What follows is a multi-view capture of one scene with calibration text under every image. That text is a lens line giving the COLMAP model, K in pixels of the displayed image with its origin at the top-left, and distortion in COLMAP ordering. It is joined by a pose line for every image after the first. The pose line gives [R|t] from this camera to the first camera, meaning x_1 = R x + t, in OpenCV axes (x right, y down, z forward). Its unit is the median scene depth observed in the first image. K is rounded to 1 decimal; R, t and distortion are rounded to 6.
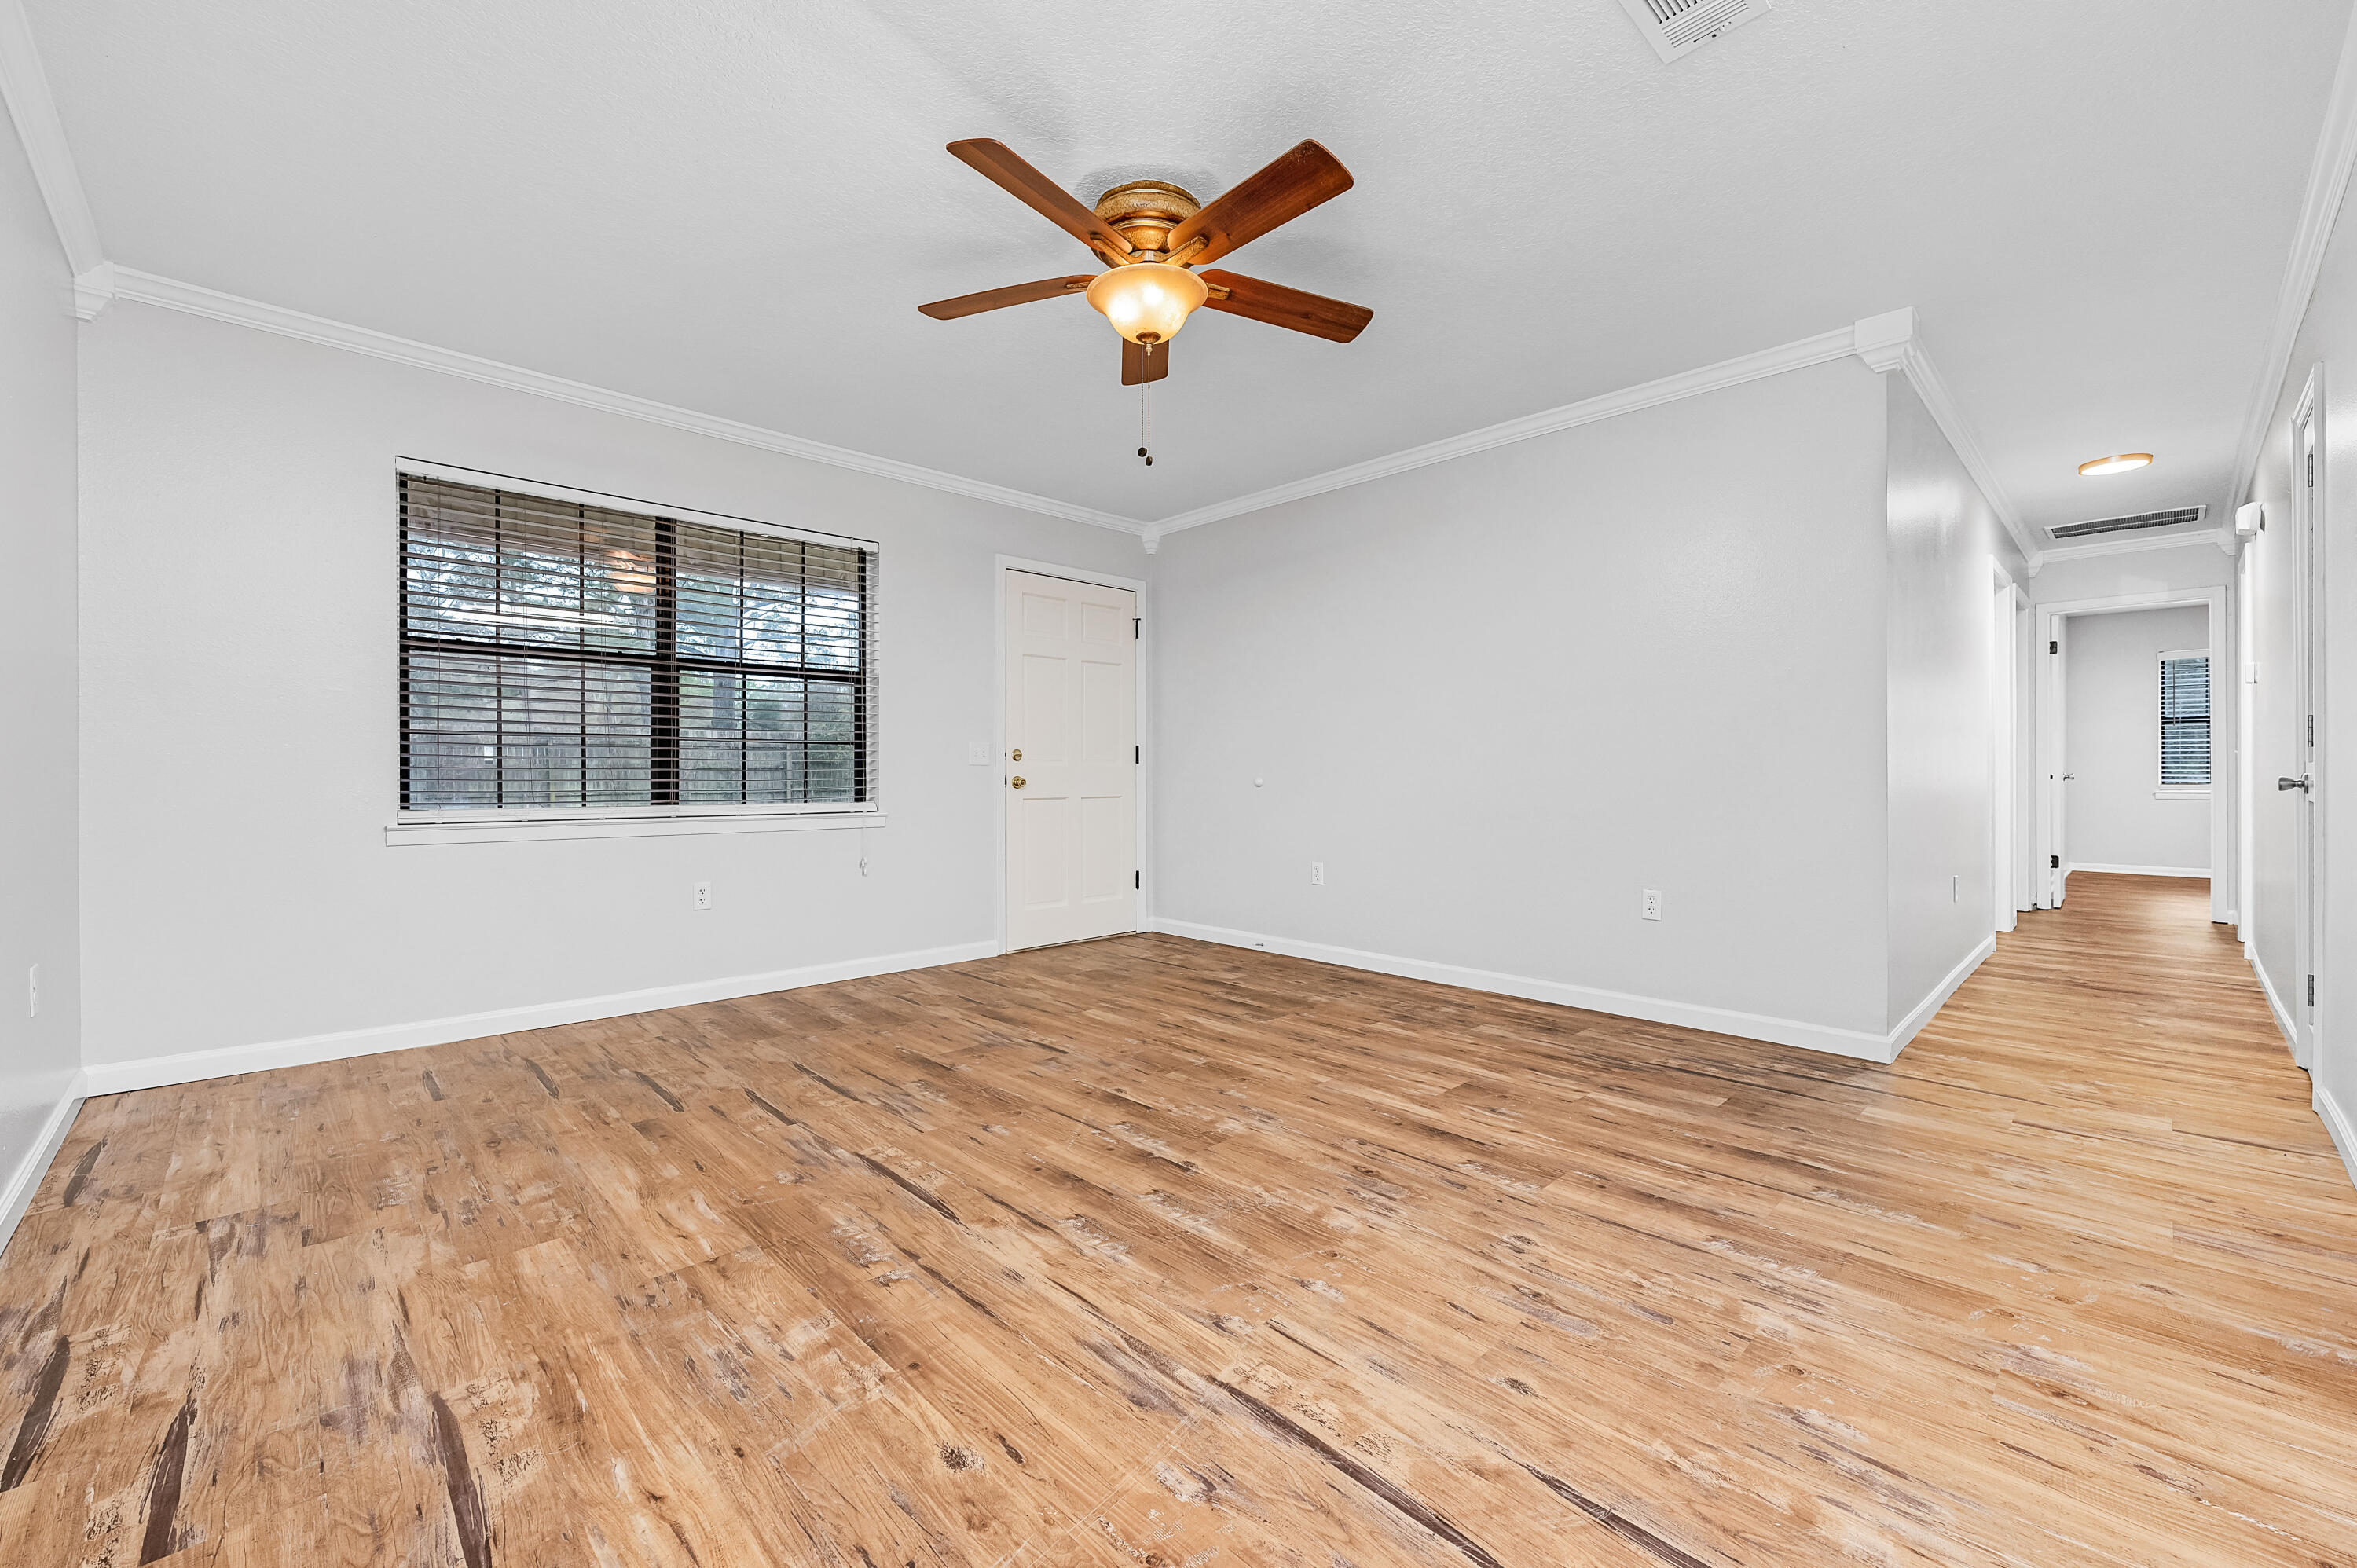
lens RADIAL K [[952.9, 0, 1175.2], [0, 952.9, 784.6], [0, 0, 1]] dist [-0.001105, -0.000150]
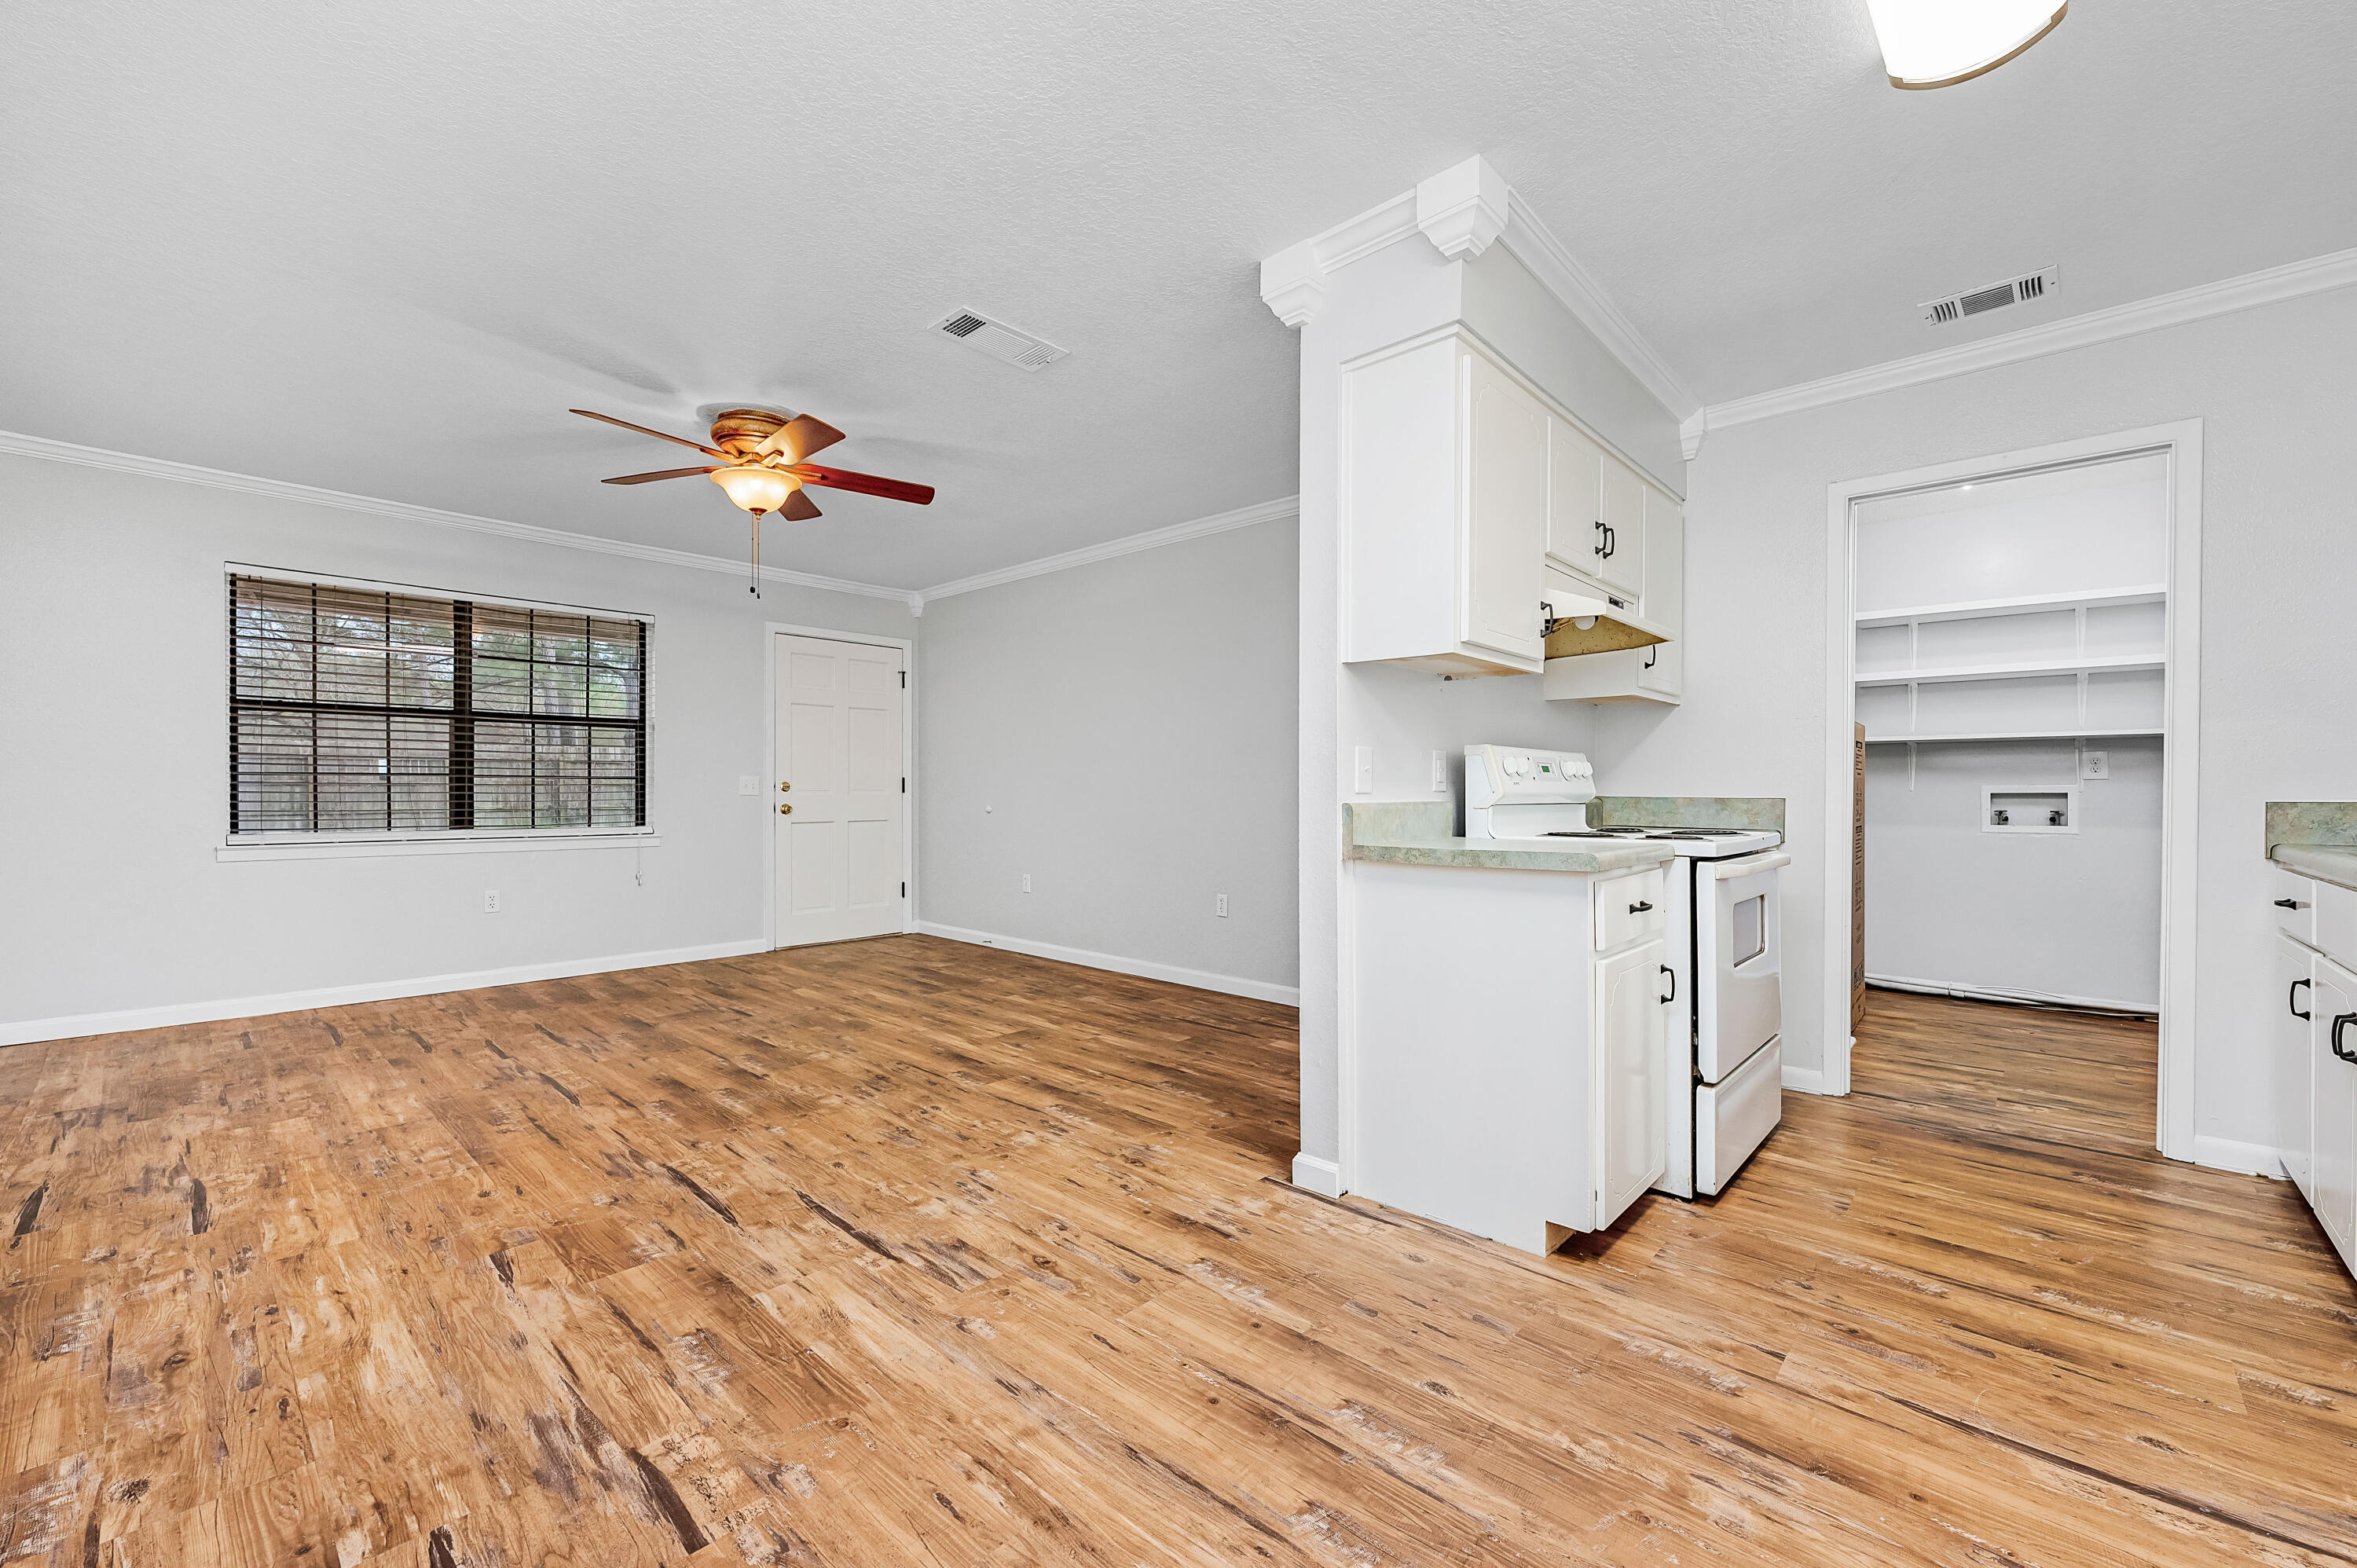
lens RADIAL K [[952.9, 0, 1169.8], [0, 952.9, 798.1], [0, 0, 1]] dist [-0.001105, -0.000150]
pose [[0.998542, 0.002360, 0.053924, 0.473994], [-0.002233, 0.999995, -0.002420, -0.026915], [-0.053930, 0.002296, 0.998542, -0.436156]]
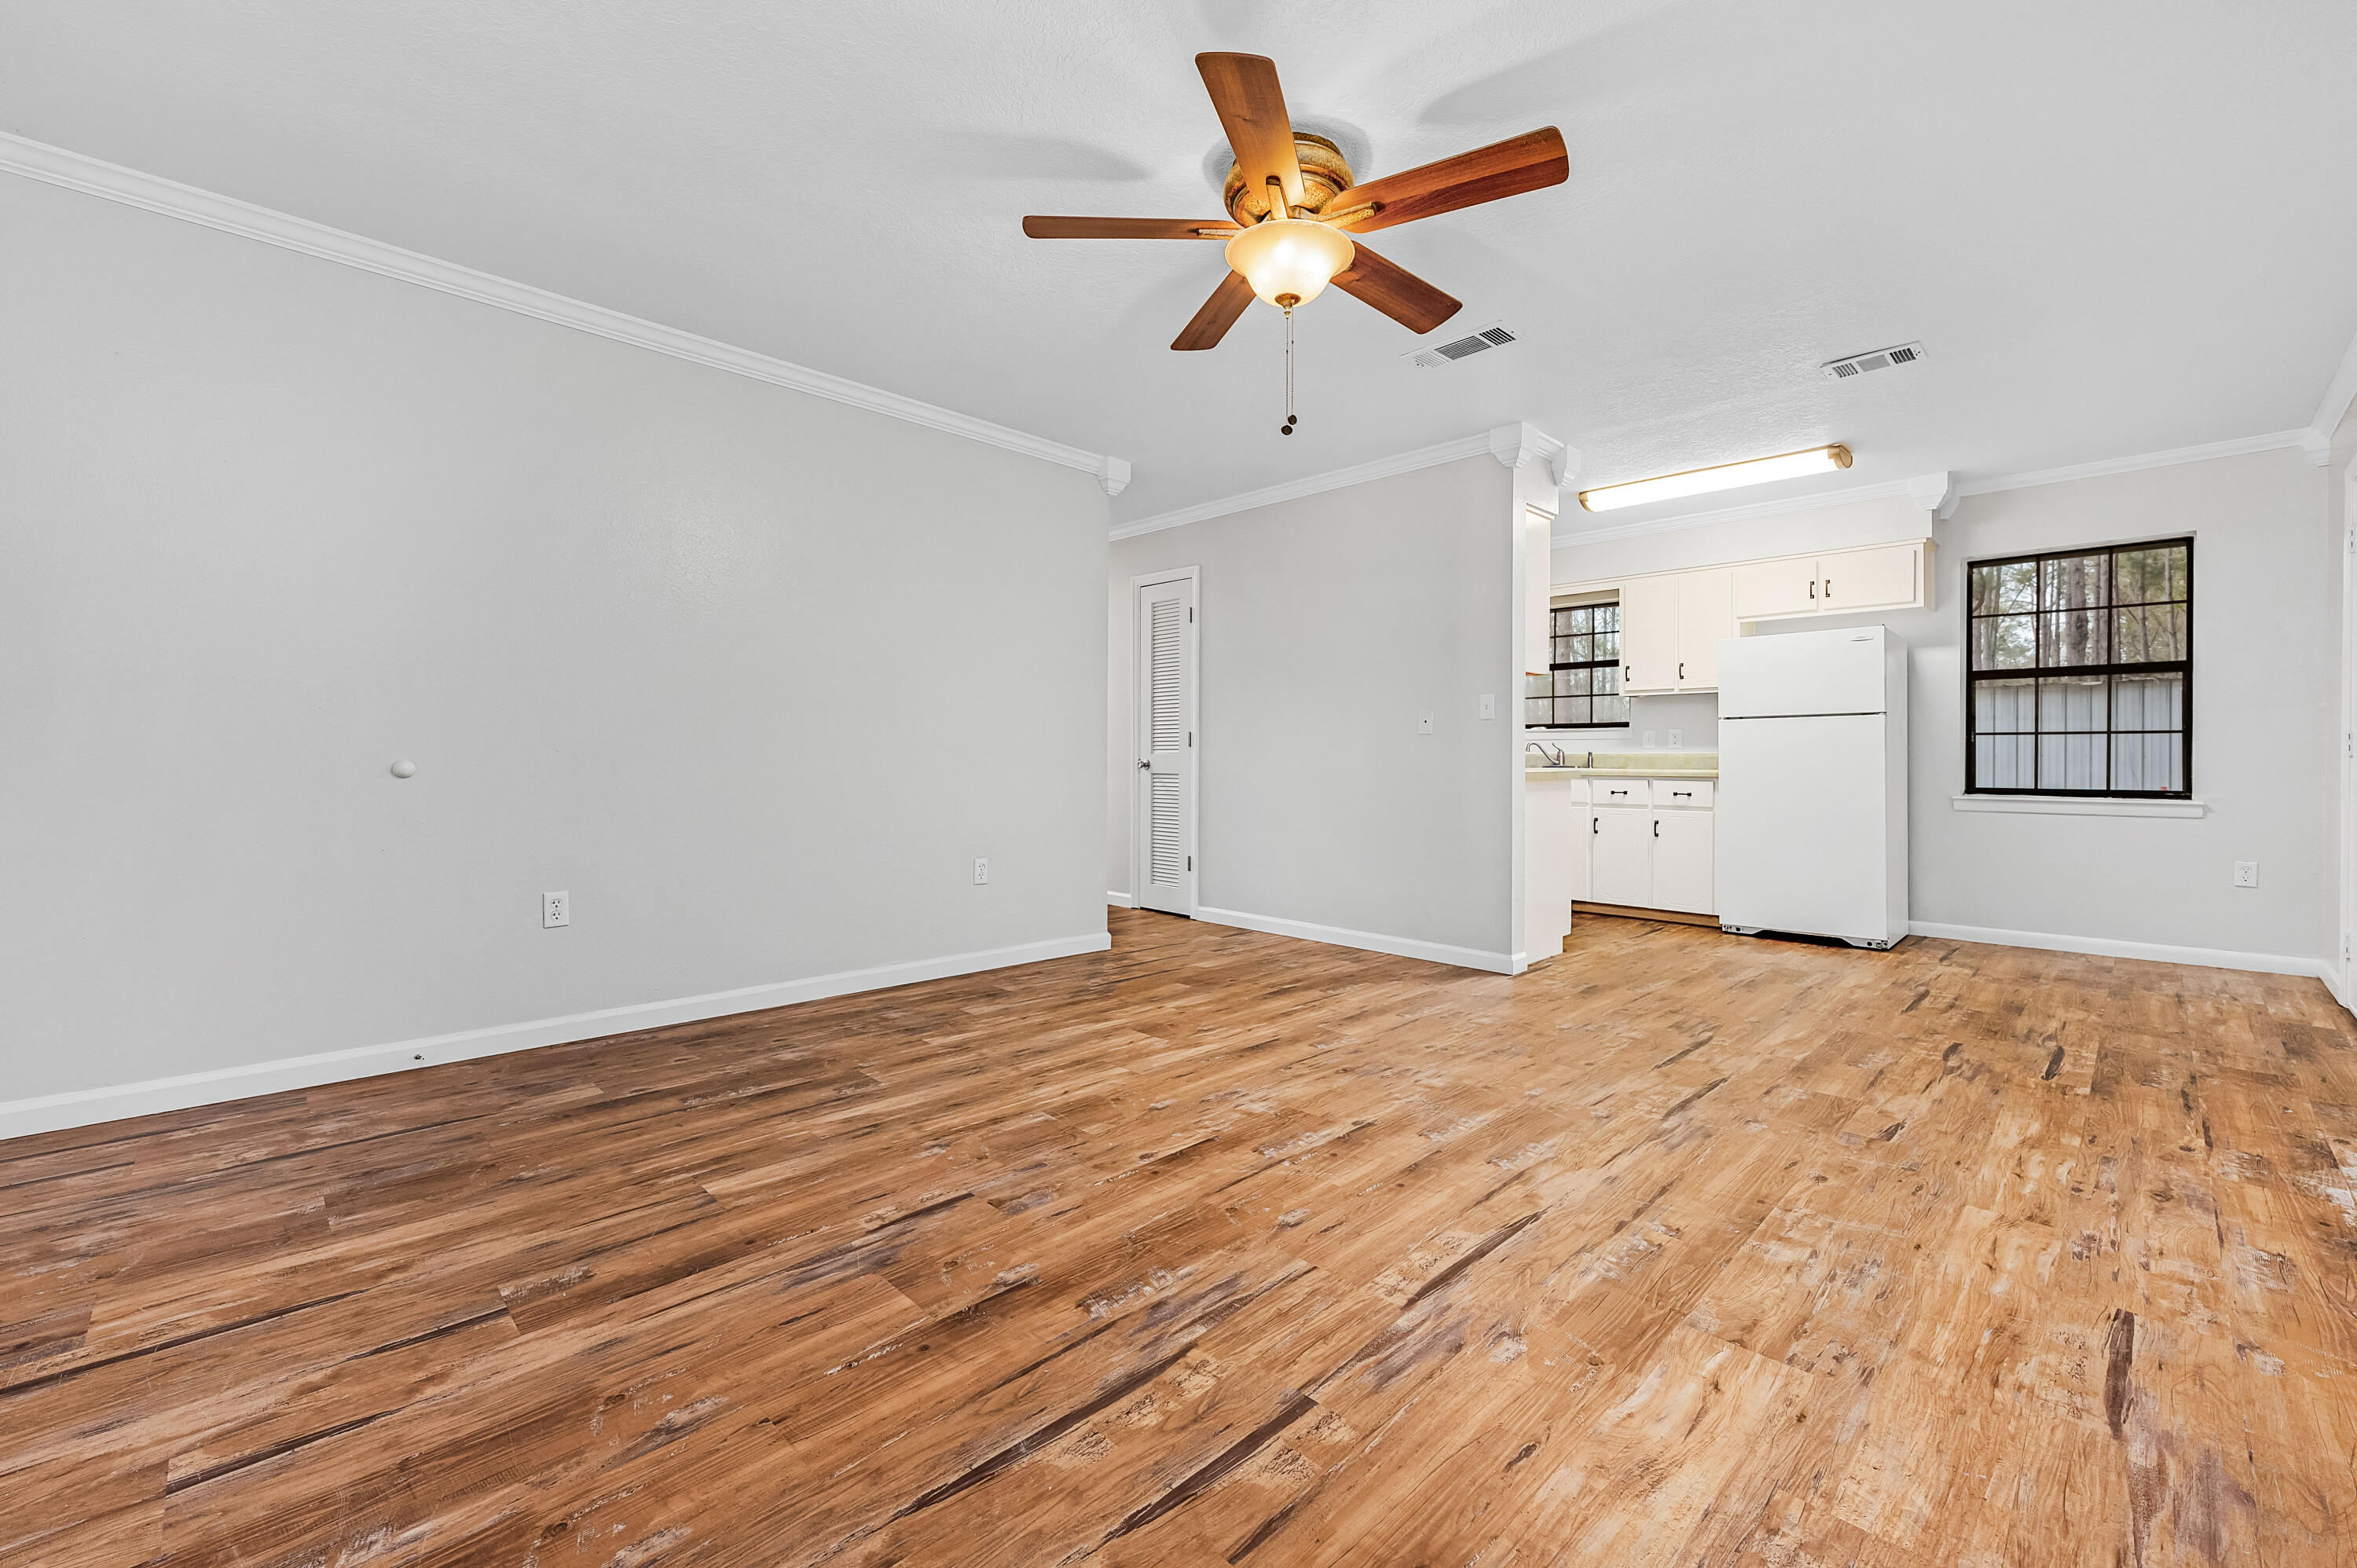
lens RADIAL K [[952.9, 0, 1188.5], [0, 952.9, 791.2], [0, 0, 1]] dist [-0.001105, -0.000150]
pose [[-0.014554, -0.032546, 0.999364, -0.885320], [0.005601, 0.999452, 0.032630, -0.012417], [-0.999878, 0.006072, -0.014364, 1.014337]]
